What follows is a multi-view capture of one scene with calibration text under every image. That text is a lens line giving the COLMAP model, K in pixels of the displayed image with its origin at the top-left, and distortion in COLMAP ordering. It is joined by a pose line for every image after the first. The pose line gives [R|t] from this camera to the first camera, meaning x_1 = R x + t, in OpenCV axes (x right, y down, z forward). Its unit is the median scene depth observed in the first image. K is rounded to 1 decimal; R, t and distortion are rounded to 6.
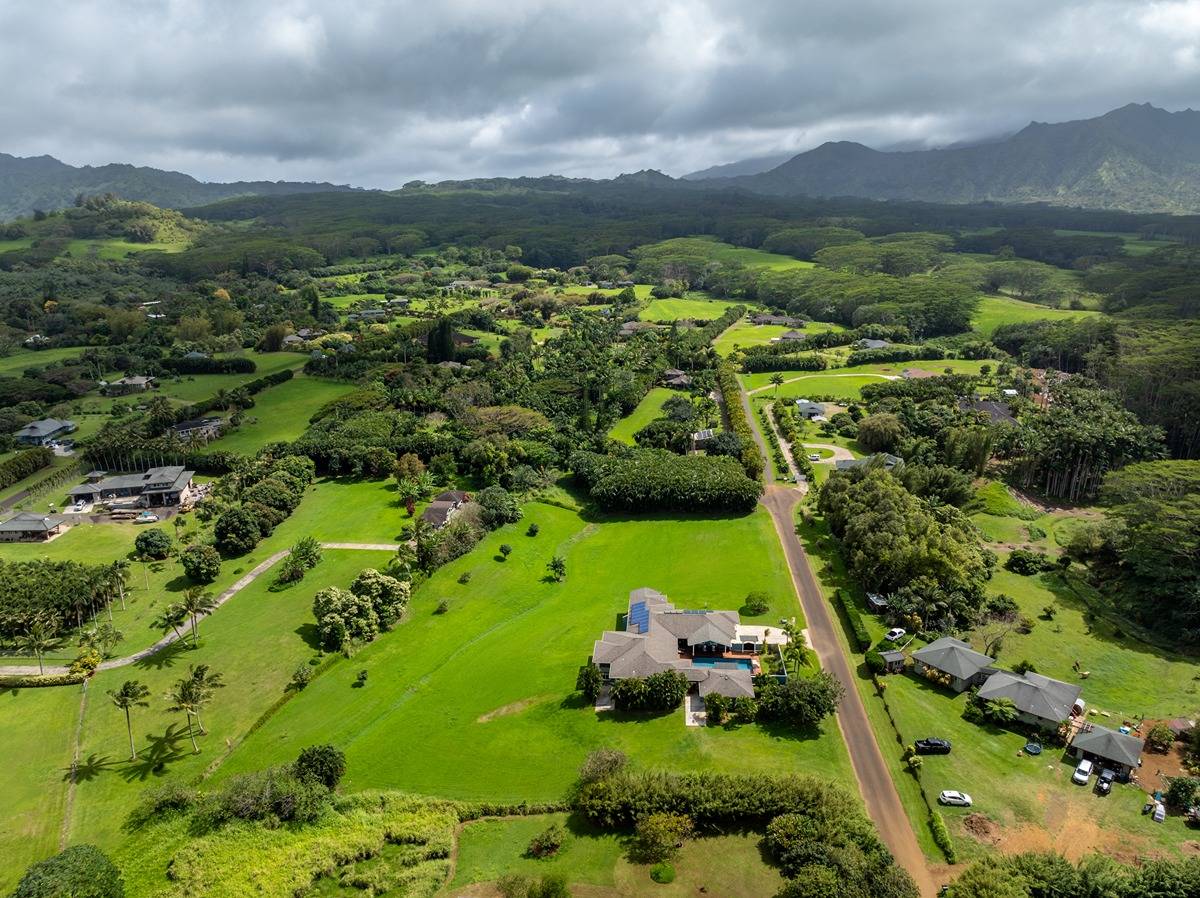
lens RADIAL K [[905.7, 0, 600.0], [0, 905.7, 449.0], [0, 0, 1]] dist [-0.014195, 0.006485]
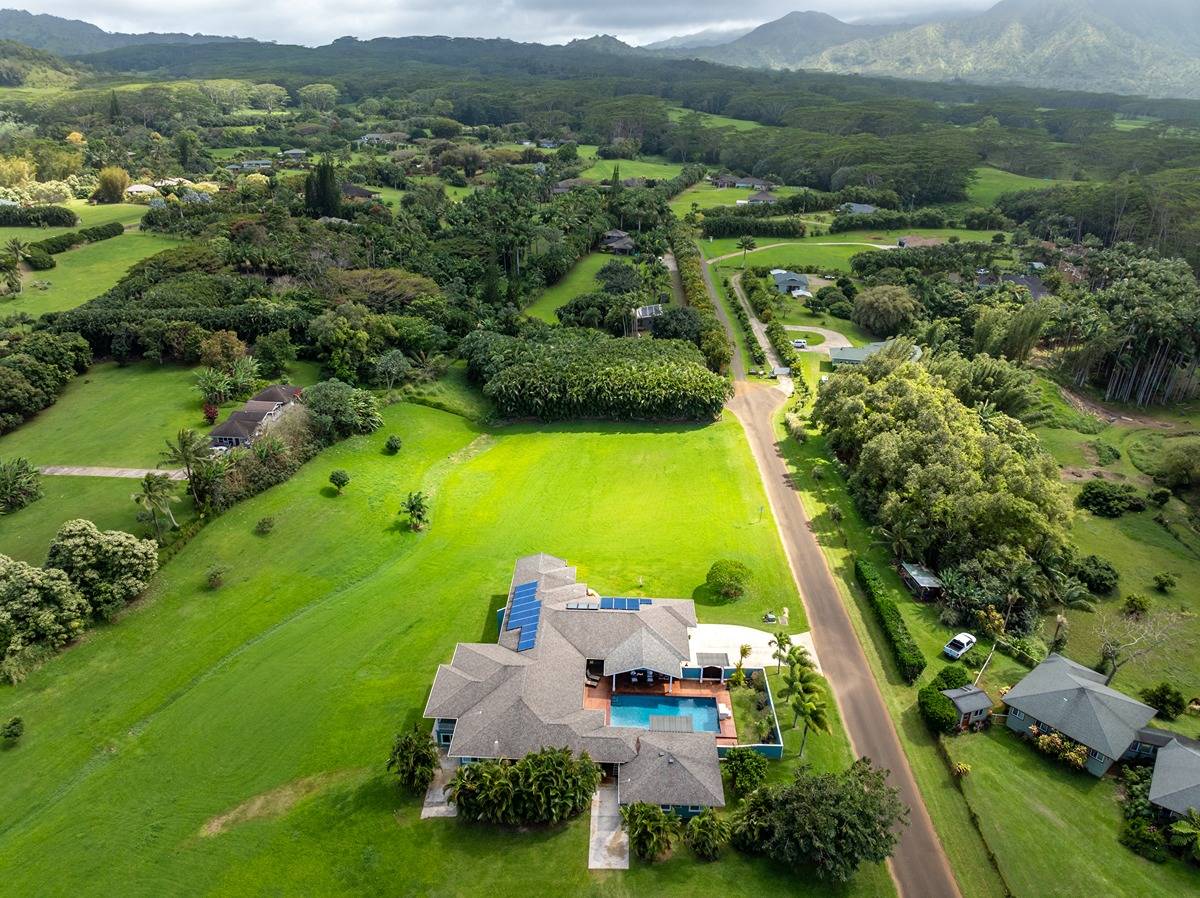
lens RADIAL K [[905.7, 0, 600.0], [0, 905.7, 449.0], [0, 0, 1]] dist [-0.014195, 0.006485]
pose [[0.998584, 0.005818, 0.052887, 0.039972], [-0.012252, 0.992435, 0.122158, 0.006823], [-0.051776, -0.122633, 0.991101, 0.288517]]
